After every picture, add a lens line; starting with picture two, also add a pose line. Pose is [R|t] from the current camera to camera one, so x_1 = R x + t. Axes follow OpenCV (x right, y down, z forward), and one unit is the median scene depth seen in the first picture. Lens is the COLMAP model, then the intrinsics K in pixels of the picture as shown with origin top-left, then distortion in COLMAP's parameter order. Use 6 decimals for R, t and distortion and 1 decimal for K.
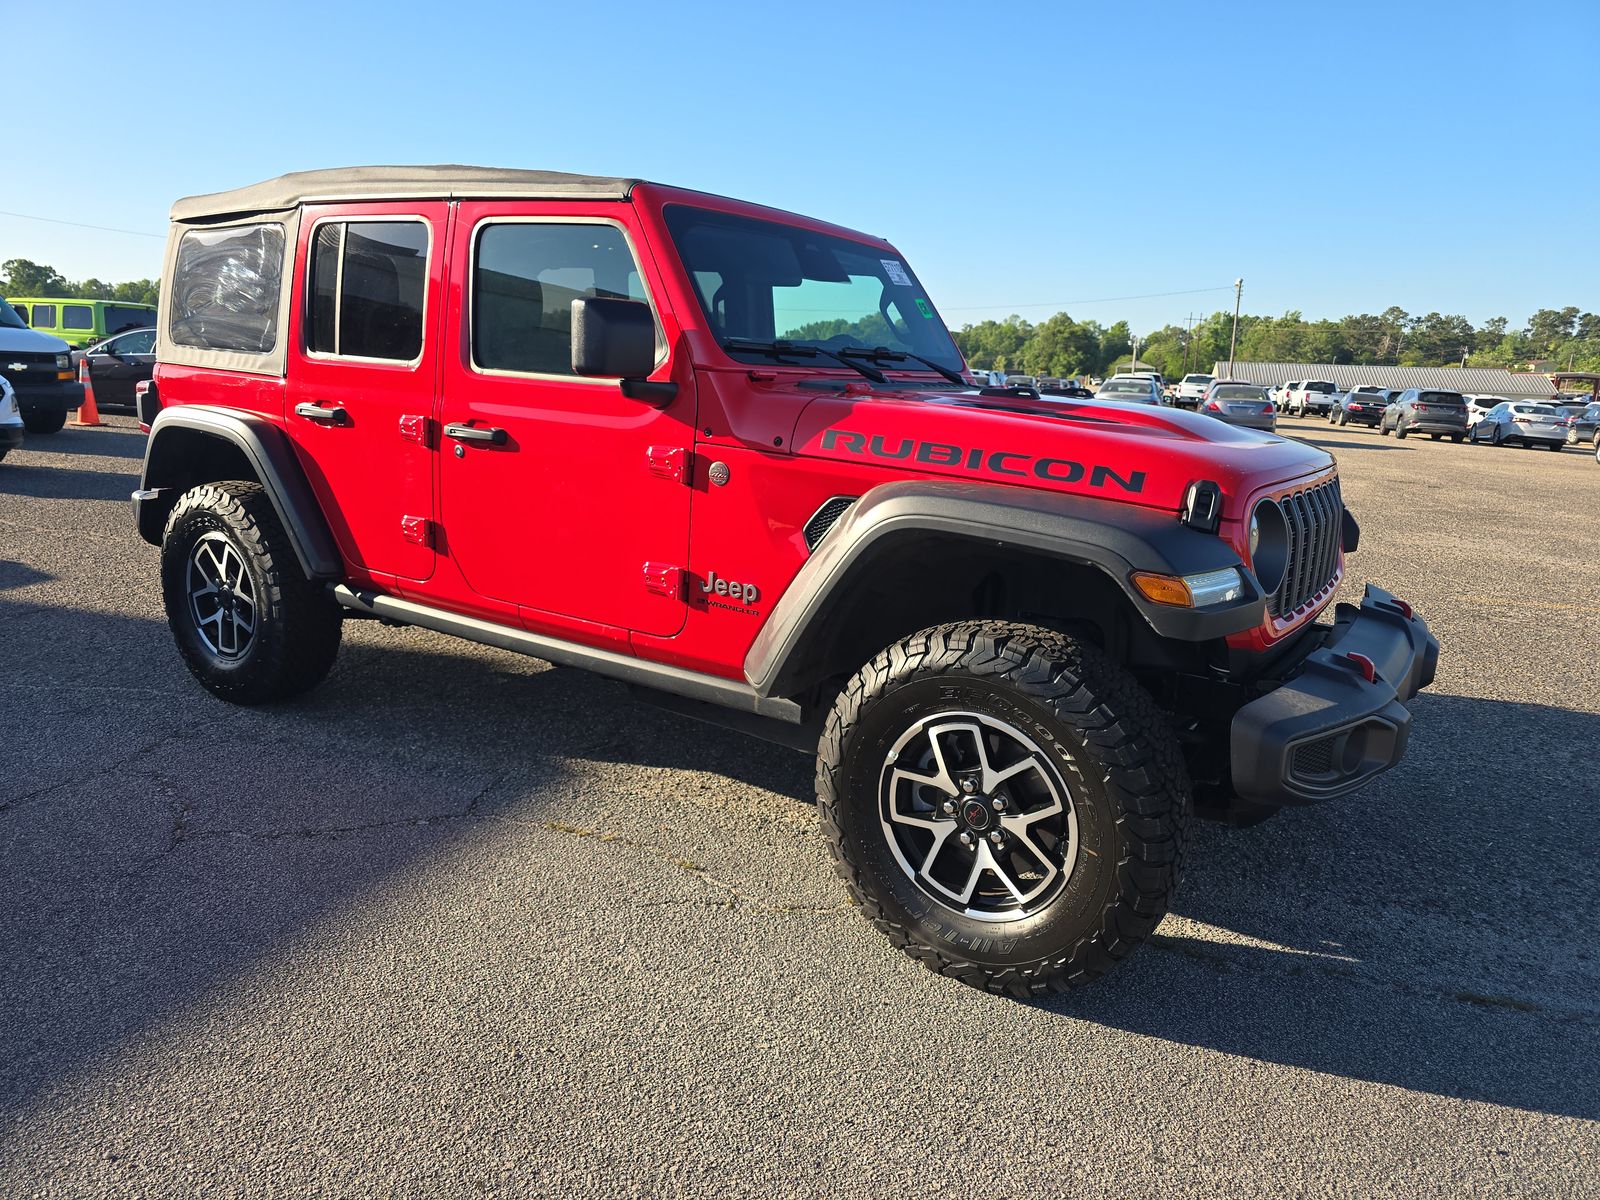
lens RADIAL K [[1090.7, 0, 796.7], [0, 1090.7, 596.6], [0, 0, 1]] dist [0.004449, -0.003371]
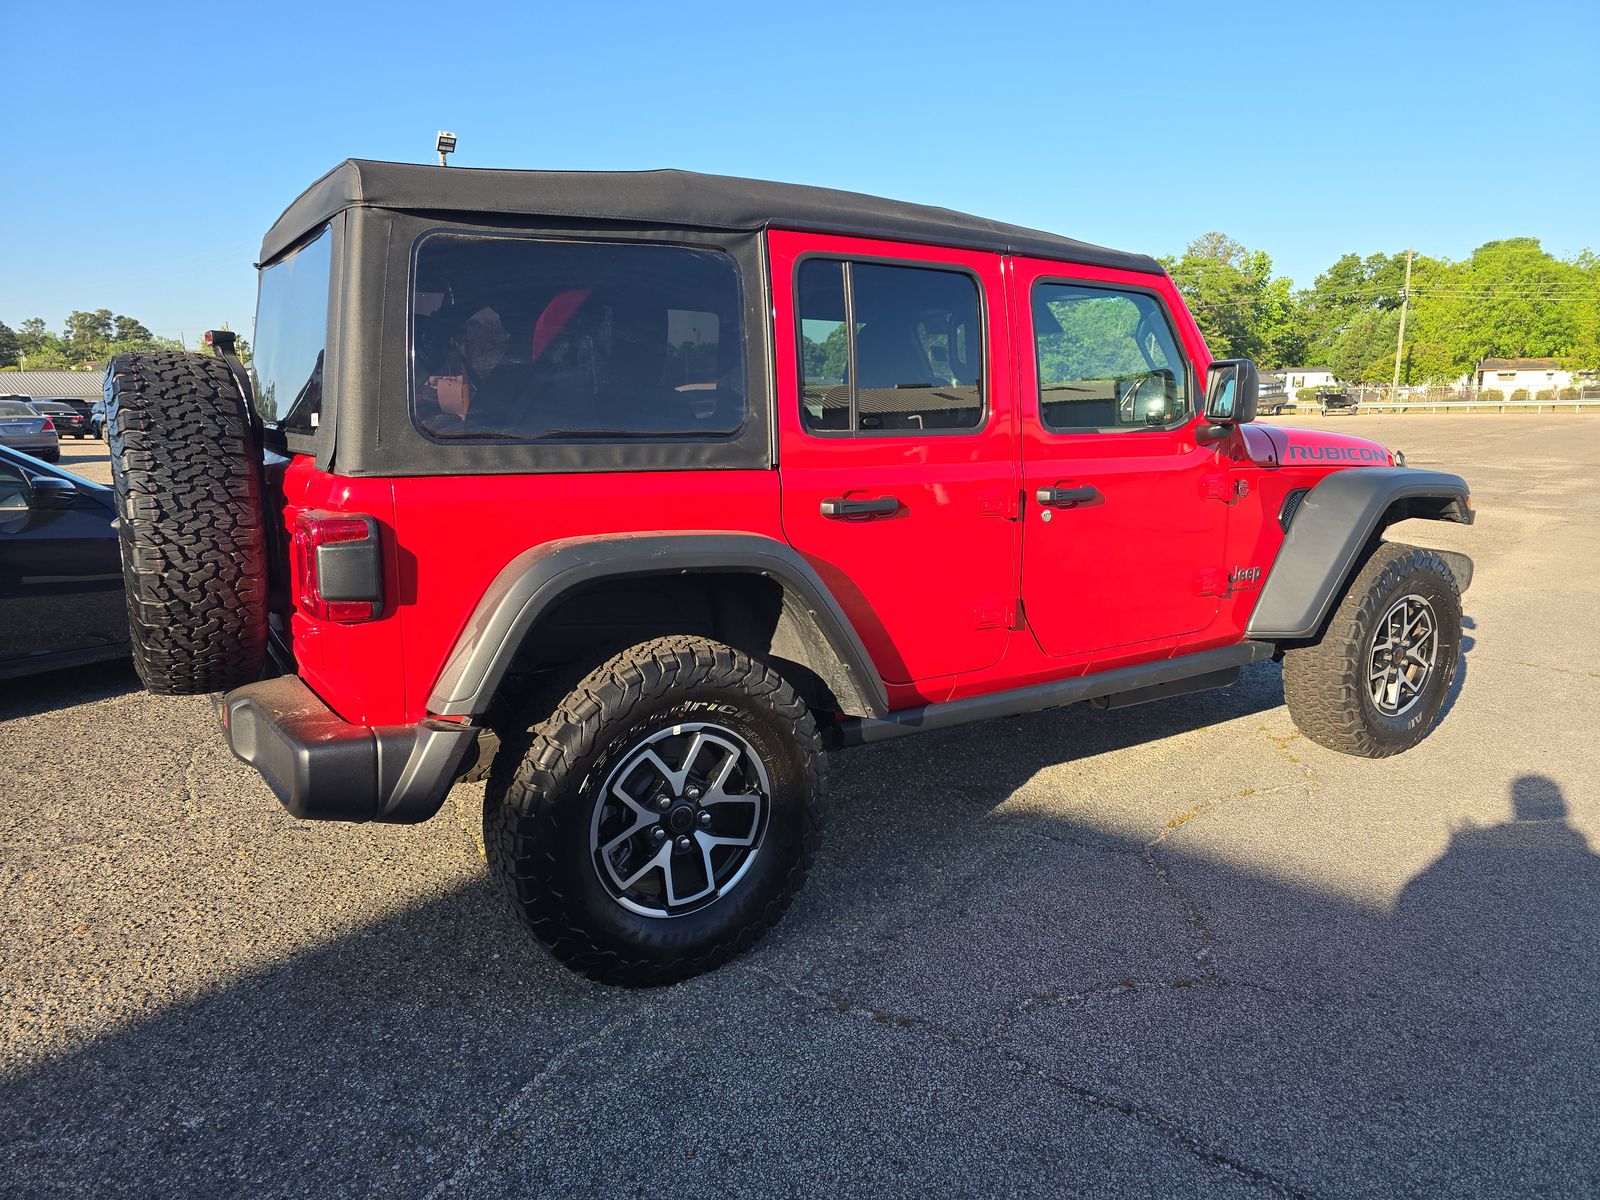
lens RADIAL K [[1090.7, 0, 798.2], [0, 1090.7, 599.8], [0, 0, 1]] dist [0.004449, -0.003371]
pose [[0.396382, -0.216988, 0.892075, -1.020656], [0.215377, 0.966530, 0.139399, -0.194126], [-0.892465, 0.136877, 0.429849, 0.640253]]
